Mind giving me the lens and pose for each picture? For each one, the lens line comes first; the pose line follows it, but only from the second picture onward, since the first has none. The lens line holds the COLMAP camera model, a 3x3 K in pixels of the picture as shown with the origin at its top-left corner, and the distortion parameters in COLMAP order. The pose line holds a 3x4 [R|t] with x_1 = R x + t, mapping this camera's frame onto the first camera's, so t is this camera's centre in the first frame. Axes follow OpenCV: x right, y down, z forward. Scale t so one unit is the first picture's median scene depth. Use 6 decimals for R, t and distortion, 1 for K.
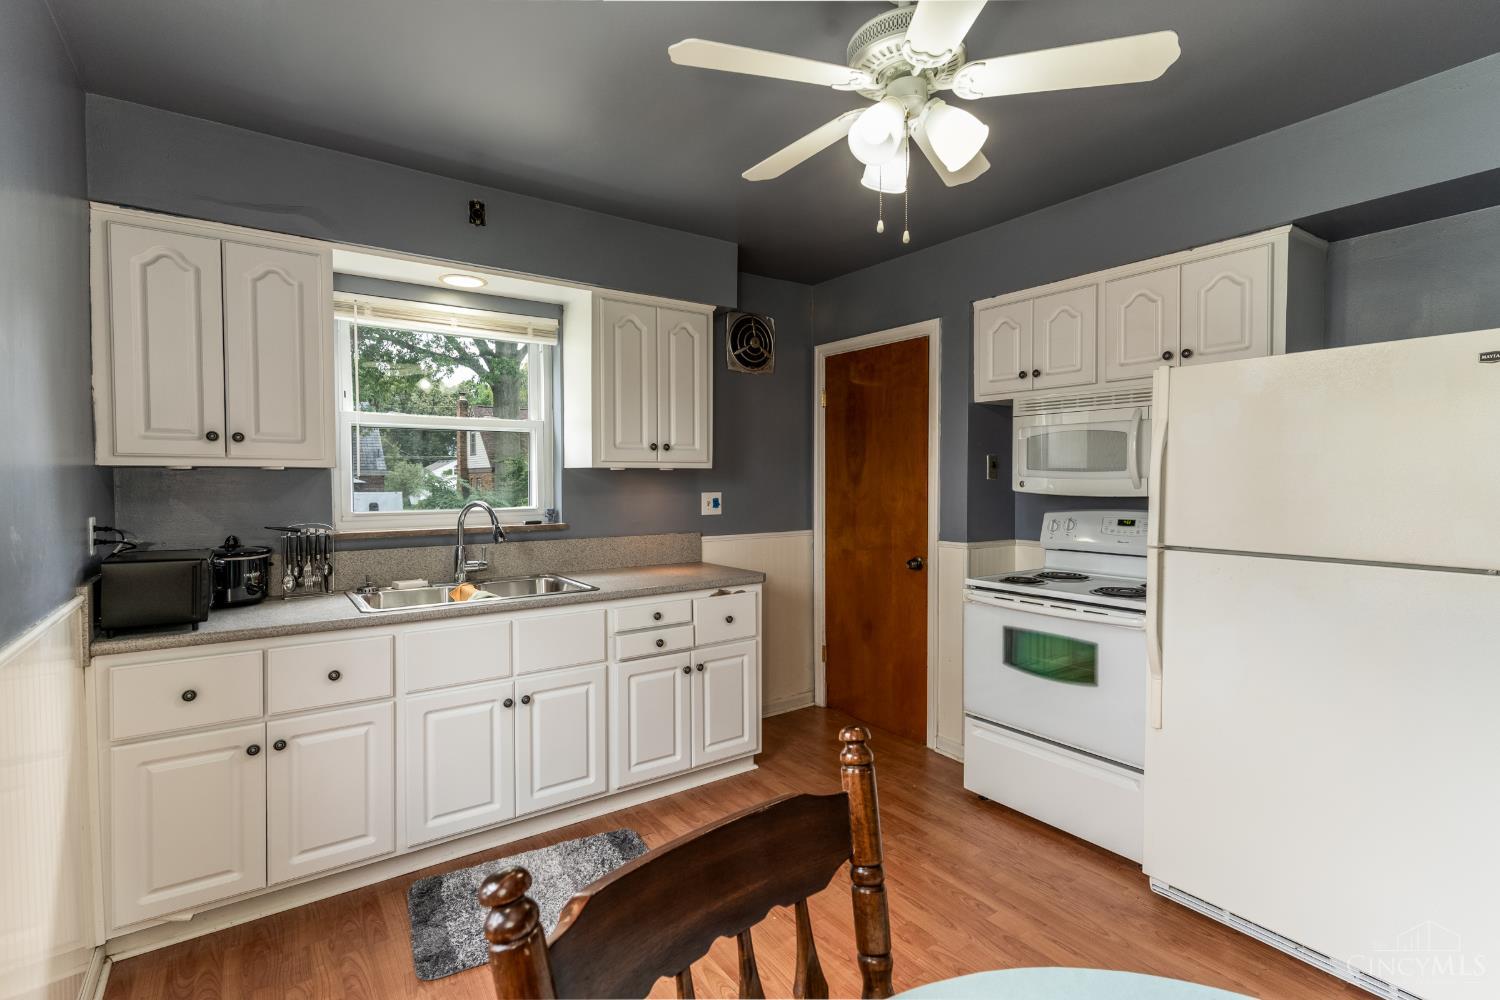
lens RADIAL K [[713.7, 0, 751.5], [0, 713.7, 492.3], [0, 0, 1]] dist [0.017263, 0.000185]
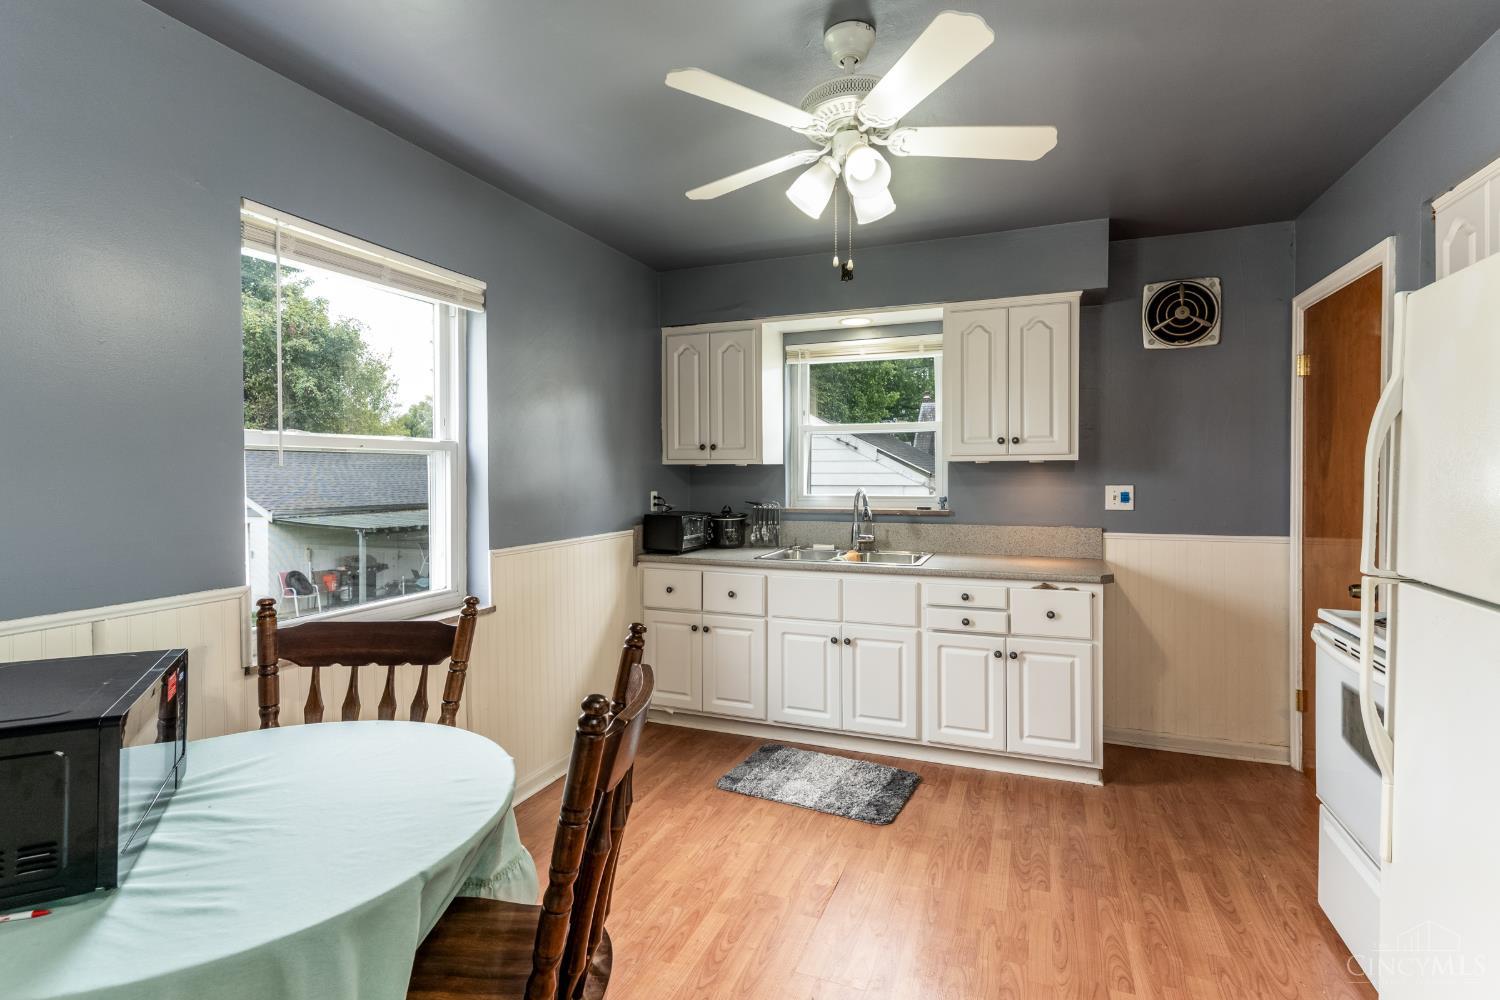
lens RADIAL K [[713.7, 0, 754.7], [0, 713.7, 476.3], [0, 0, 1]] dist [0.017263, 0.000185]
pose [[0.546791, 0.004432, -0.837258, 0.567481], [-0.014255, 0.999890, -0.004017, -0.001739], [0.837148, 0.014132, 0.546794, 0.122949]]
